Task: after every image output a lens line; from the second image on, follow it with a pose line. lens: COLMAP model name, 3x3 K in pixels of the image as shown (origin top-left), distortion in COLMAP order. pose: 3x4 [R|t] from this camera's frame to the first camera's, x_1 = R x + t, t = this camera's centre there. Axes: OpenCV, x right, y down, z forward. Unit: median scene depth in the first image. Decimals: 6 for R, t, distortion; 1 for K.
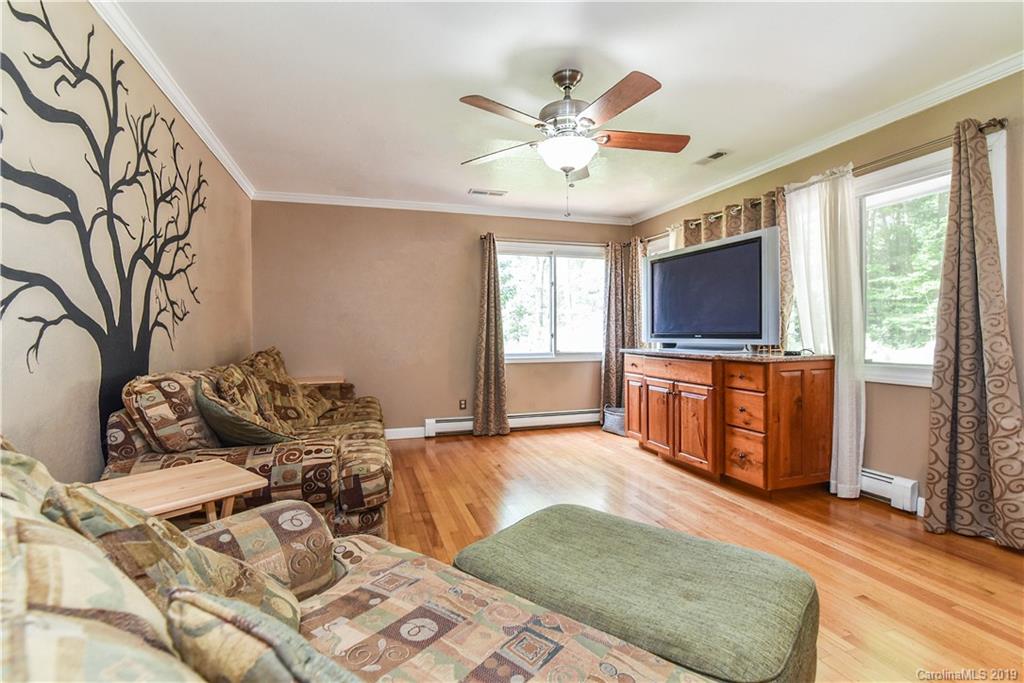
lens RADIAL K [[472.7, 0, 512.0], [0, 472.7, 338.9], [0, 0, 1]] dist [-0.019555, 0.000952]
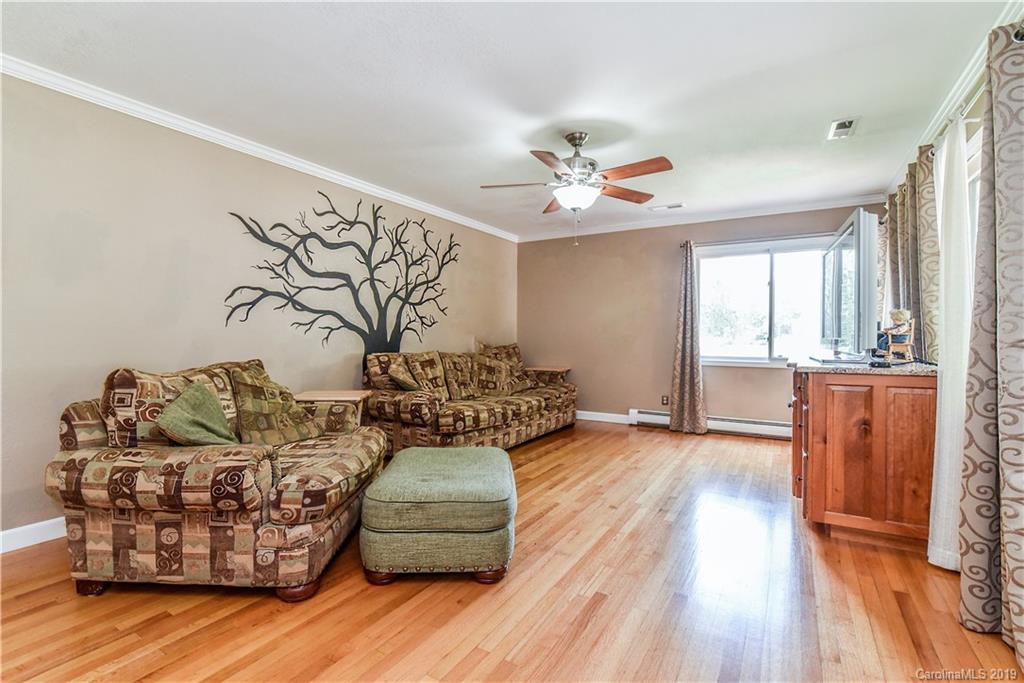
lens RADIAL K [[472.7, 0, 508.5], [0, 472.7, 339.2], [0, 0, 1]] dist [-0.019555, 0.000952]
pose [[0.656411, 0.017029, -0.754211, 0.968918], [-0.017941, 0.999815, 0.006960, -0.008788], [0.754190, 0.008963, 0.656595, 0.016395]]
